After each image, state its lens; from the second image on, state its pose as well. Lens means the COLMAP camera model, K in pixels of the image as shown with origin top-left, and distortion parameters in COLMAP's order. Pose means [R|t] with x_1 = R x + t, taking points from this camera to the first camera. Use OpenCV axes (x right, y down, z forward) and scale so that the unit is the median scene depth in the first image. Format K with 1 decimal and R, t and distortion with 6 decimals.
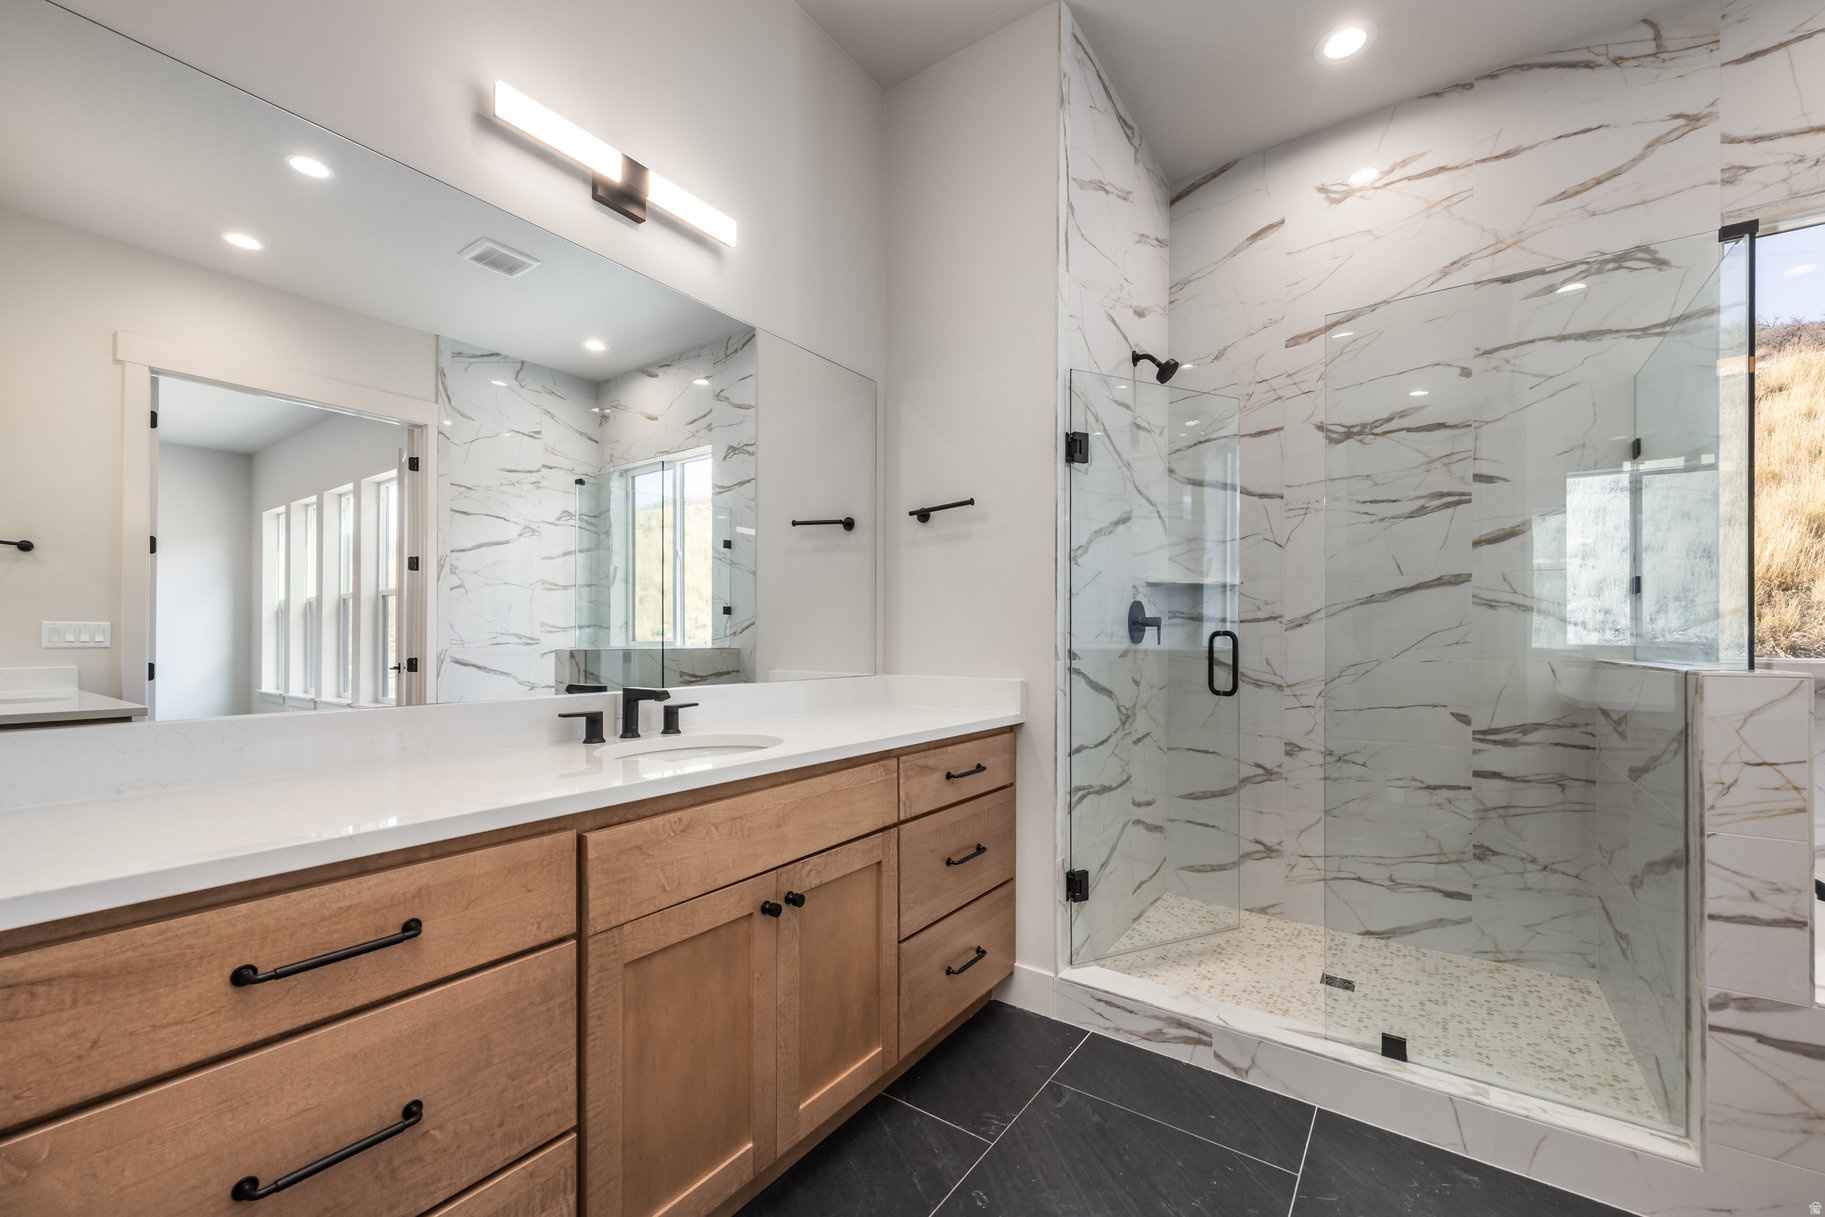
lens RADIAL K [[743.9, 0, 885.6], [0, 743.9, 634.0], [0, 0, 1]] dist [0.003343, -0.000620]
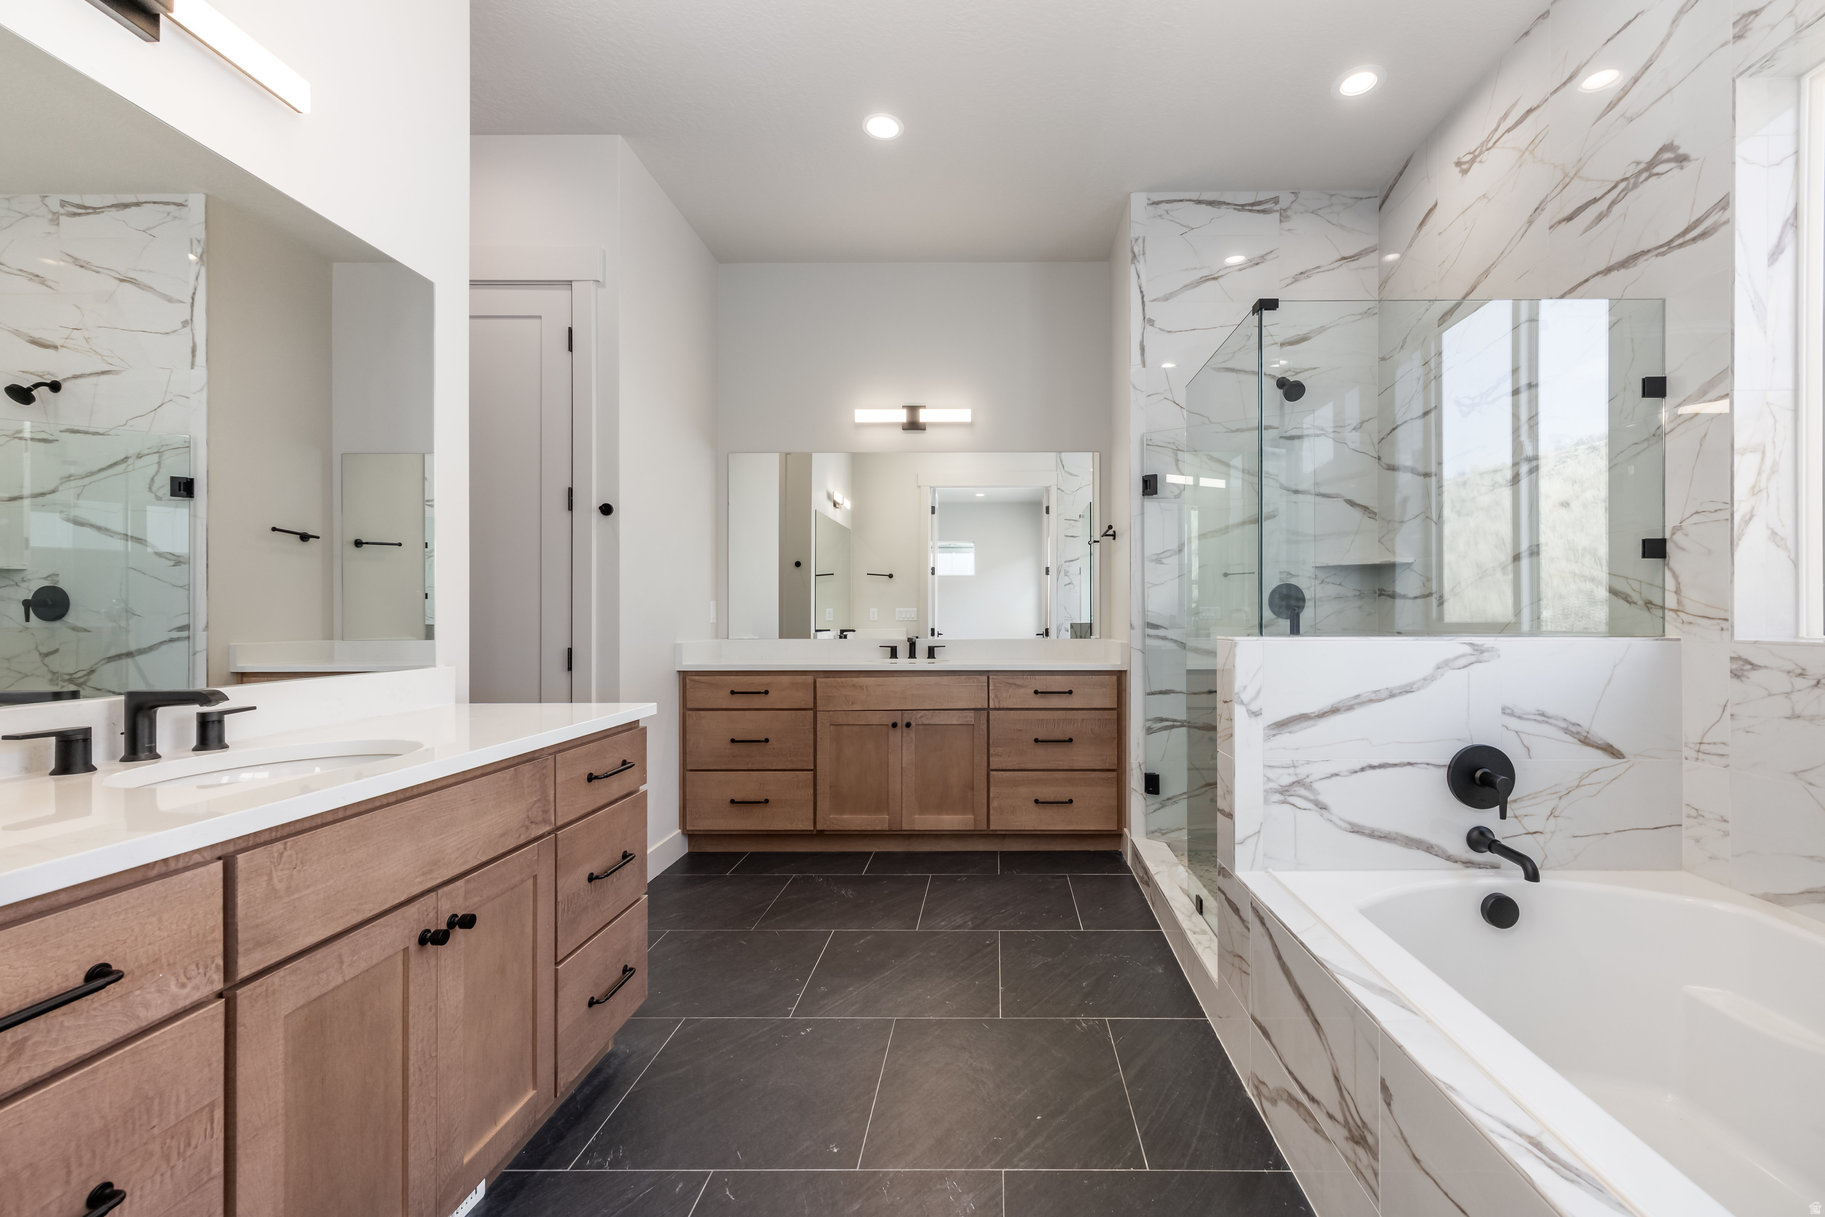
lens RADIAL K [[743.9, 0, 1004.7], [0, 743.9, 614.3], [0, 0, 1]] dist [0.003343, -0.000620]
pose [[0.587051, -0.002341, -0.809546, 1.610961], [0.004716, 0.999989, 0.000528, 0.003055], [0.809536, -0.004128, 0.587056, -0.118365]]
